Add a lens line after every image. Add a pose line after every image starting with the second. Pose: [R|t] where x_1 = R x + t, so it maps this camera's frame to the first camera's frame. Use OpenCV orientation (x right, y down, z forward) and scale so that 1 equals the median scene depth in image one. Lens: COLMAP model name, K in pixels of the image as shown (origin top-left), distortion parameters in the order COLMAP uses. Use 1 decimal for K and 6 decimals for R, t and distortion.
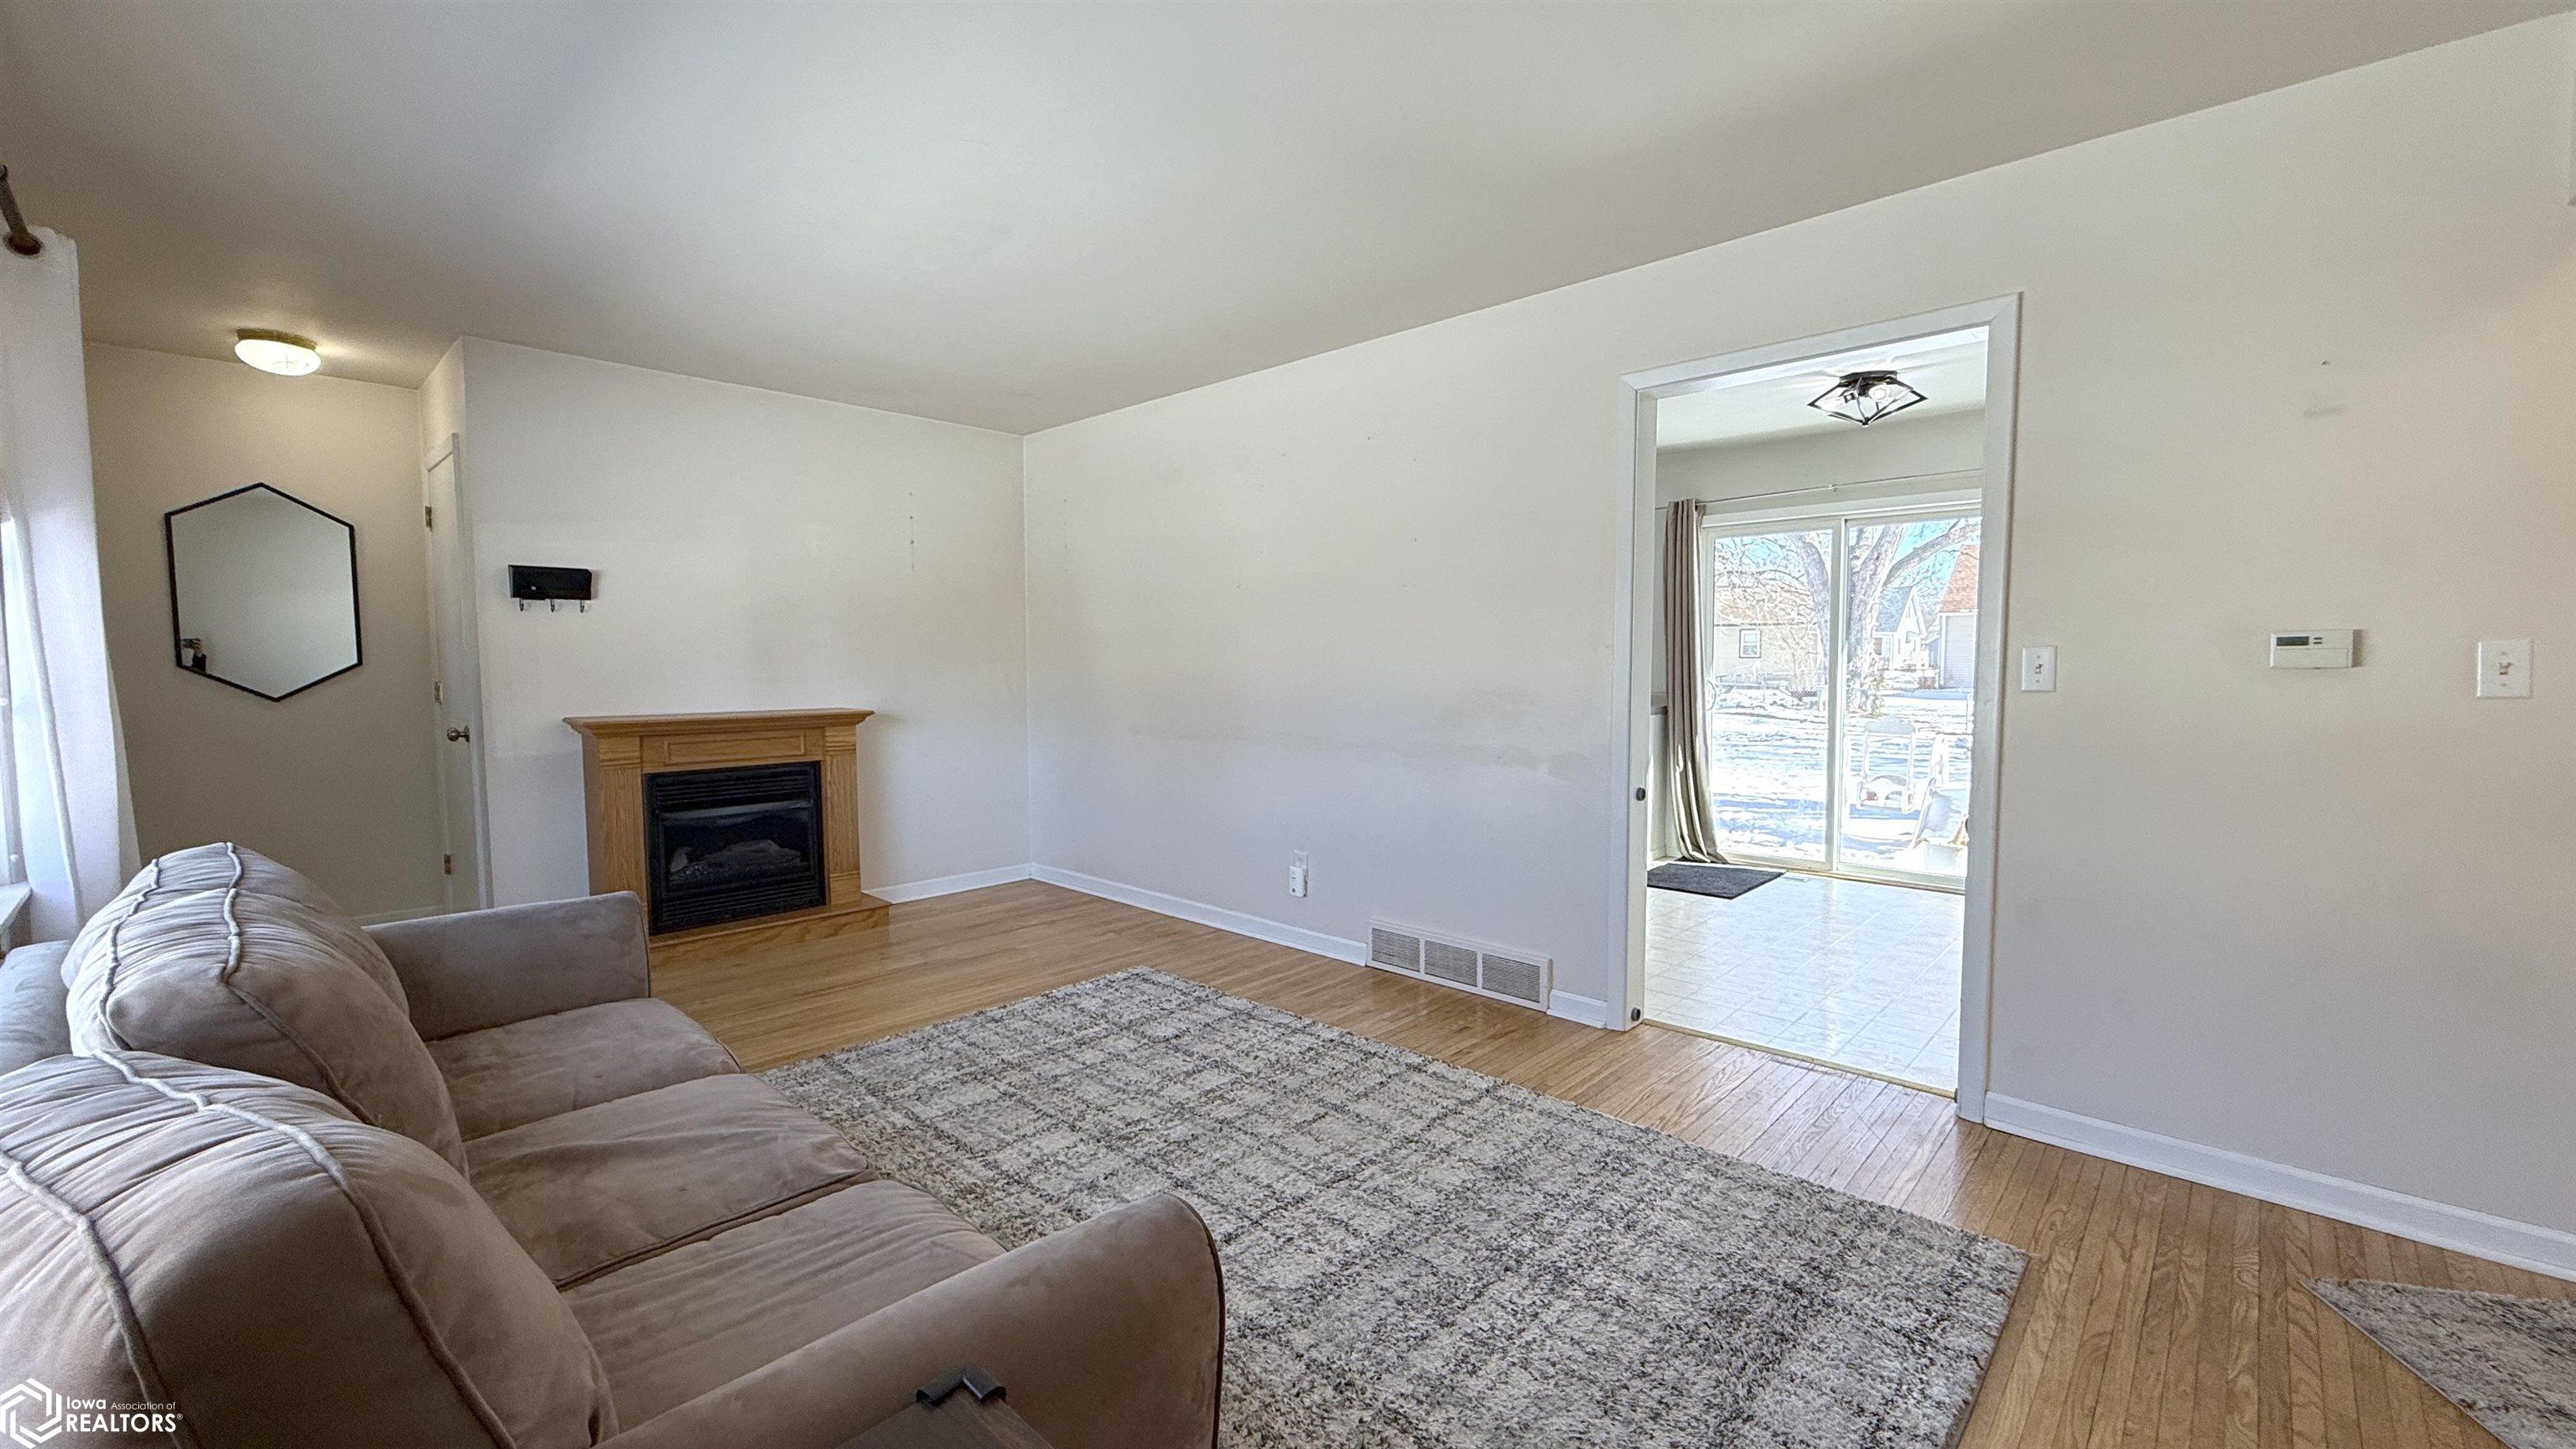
lens RADIAL K [[1023.8, 0, 1283.0], [0, 1023.8, 723.0], [0, 0, 1]] dist [-0.002369, 0.000020]
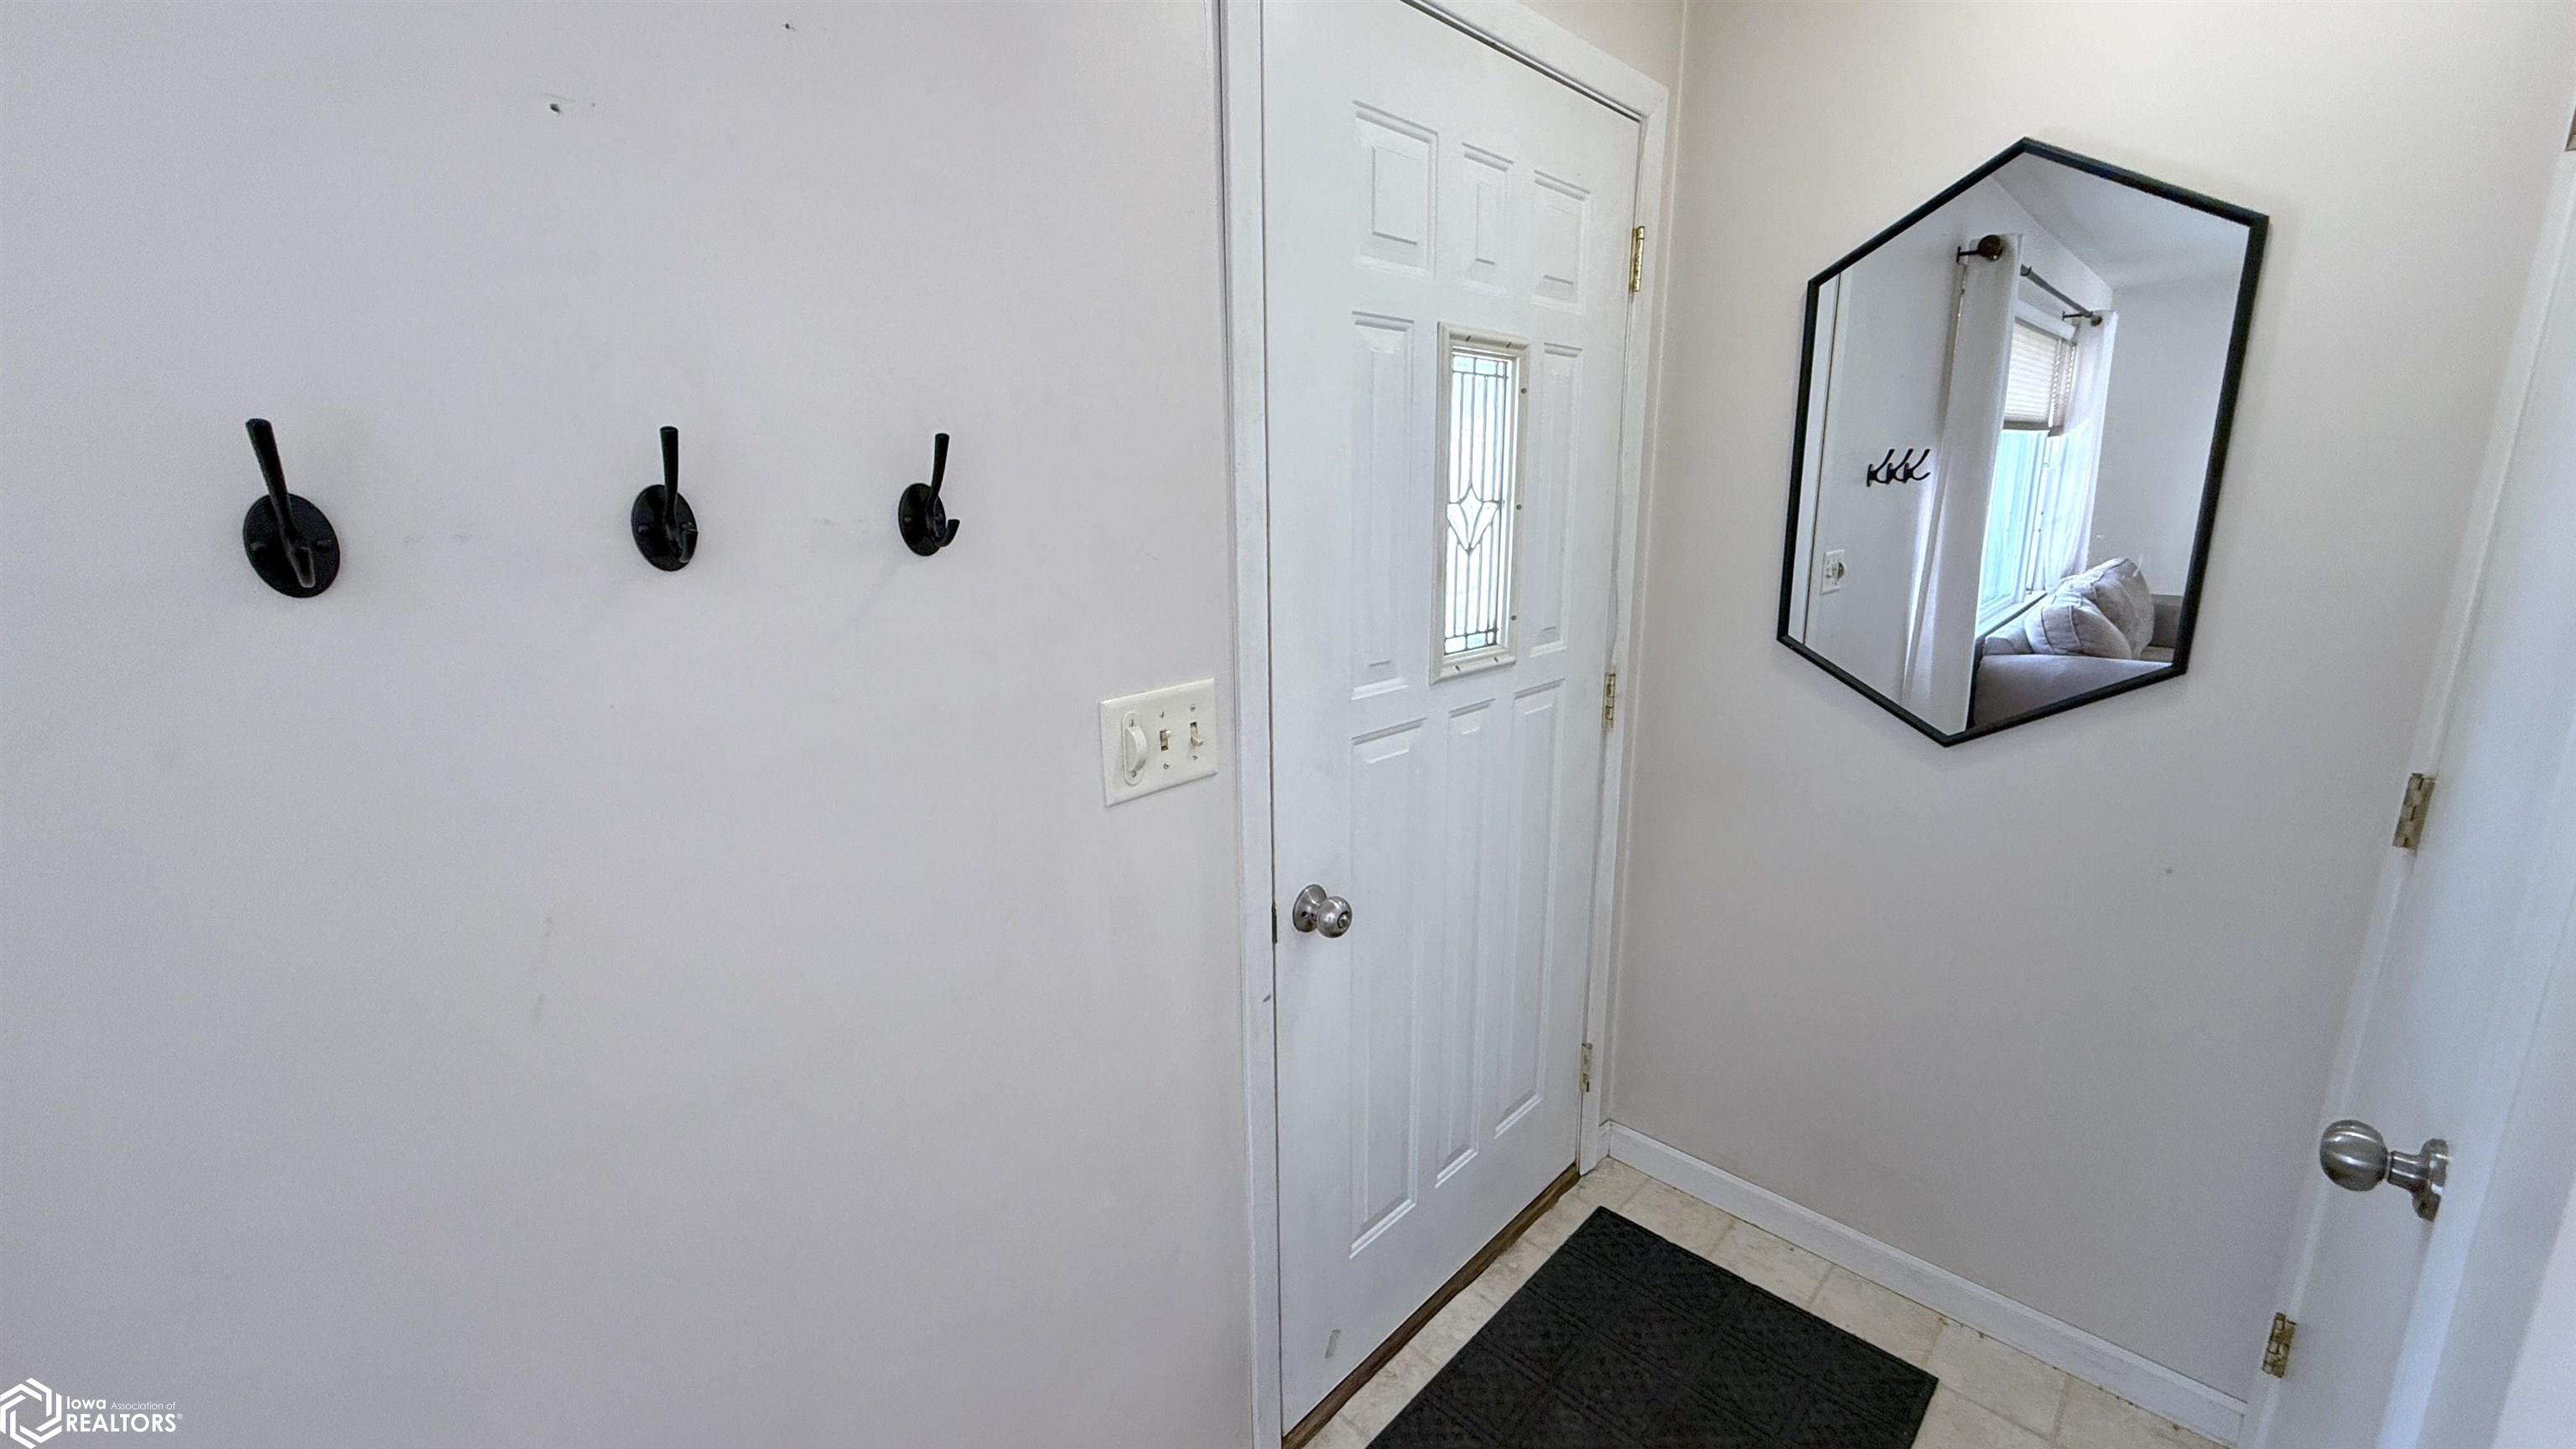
lens RADIAL K [[1023.8, 0, 1280.8], [0, 1023.8, 721.1], [0, 0, 1]] dist [-0.002369, 0.000020]
pose [[-0.016966, 0.225481, -0.974100, -0.902364], [-0.051967, 0.972724, 0.226068, -0.158902], [0.998505, 0.054456, -0.004786, 1.123113]]
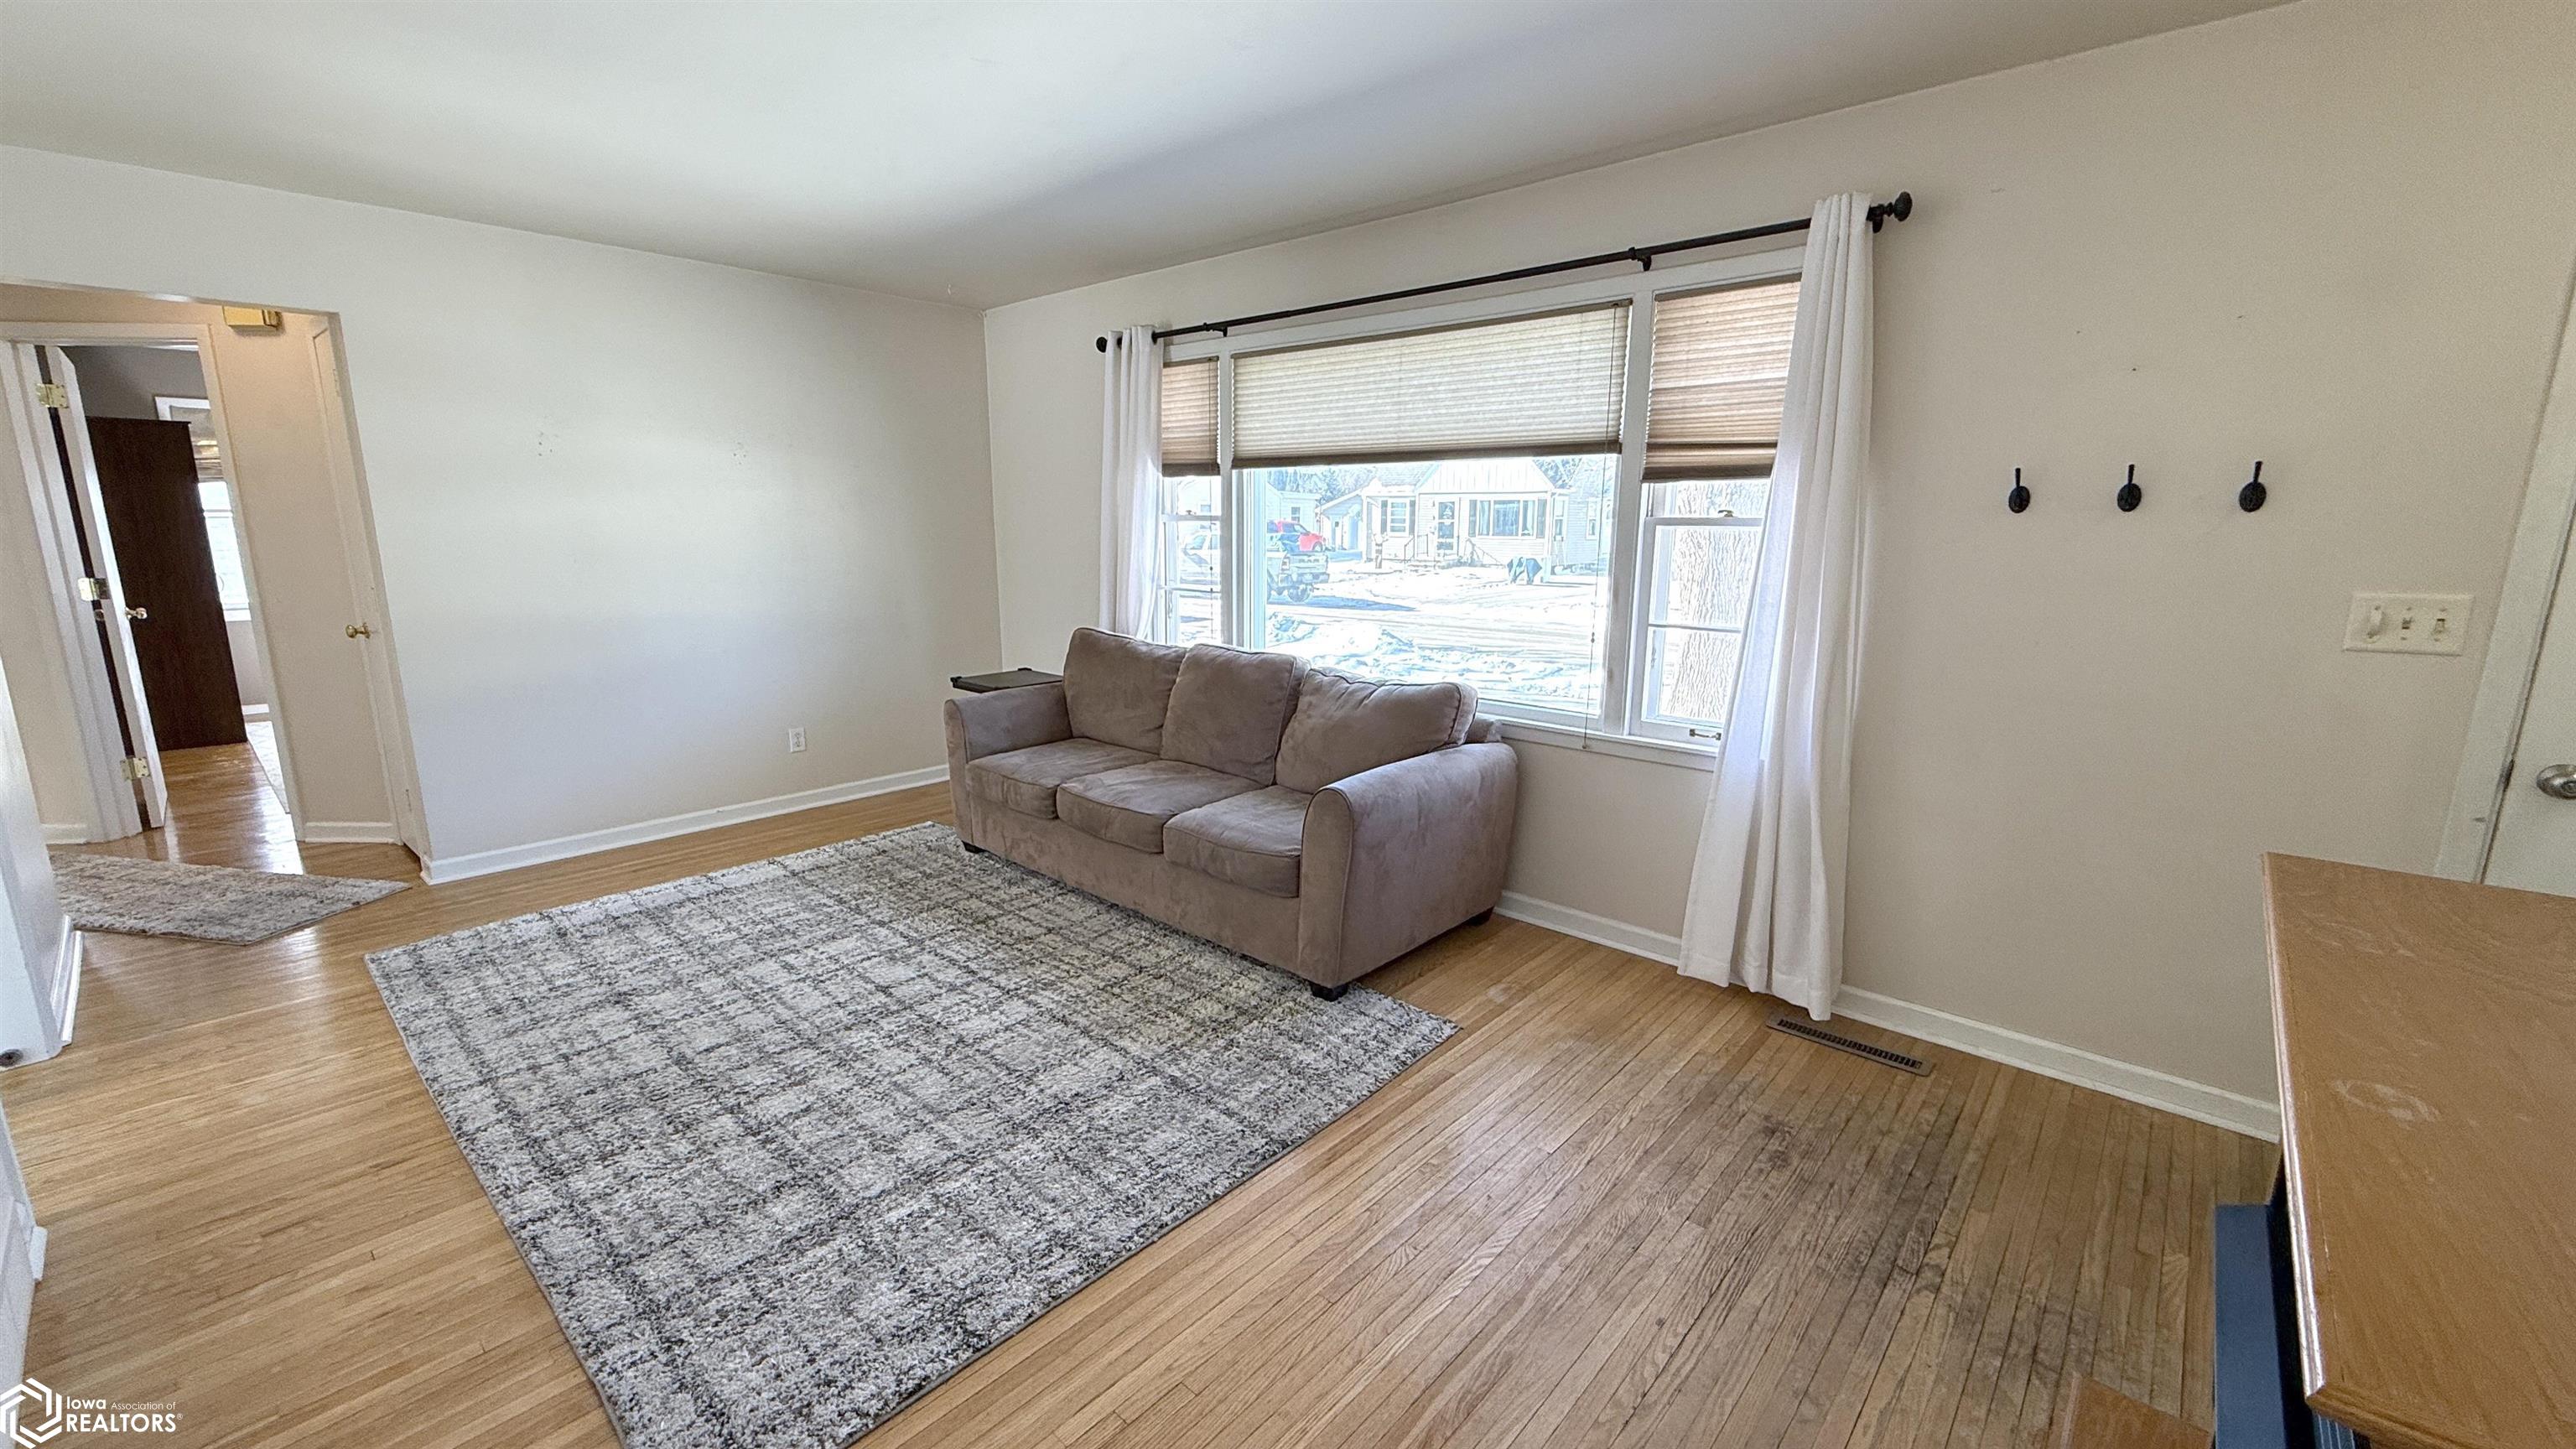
lens RADIAL K [[1023.8, 0, 1279.6], [0, 1023.8, 728.6], [0, 0, 1]] dist [-0.002369, 0.000020]
pose [[-0.999797, 0.002193, -0.020005, -0.473862], [-0.003183, 0.964298, 0.264801, -0.175176], [0.019872, 0.264811, -0.964096, 1.787348]]
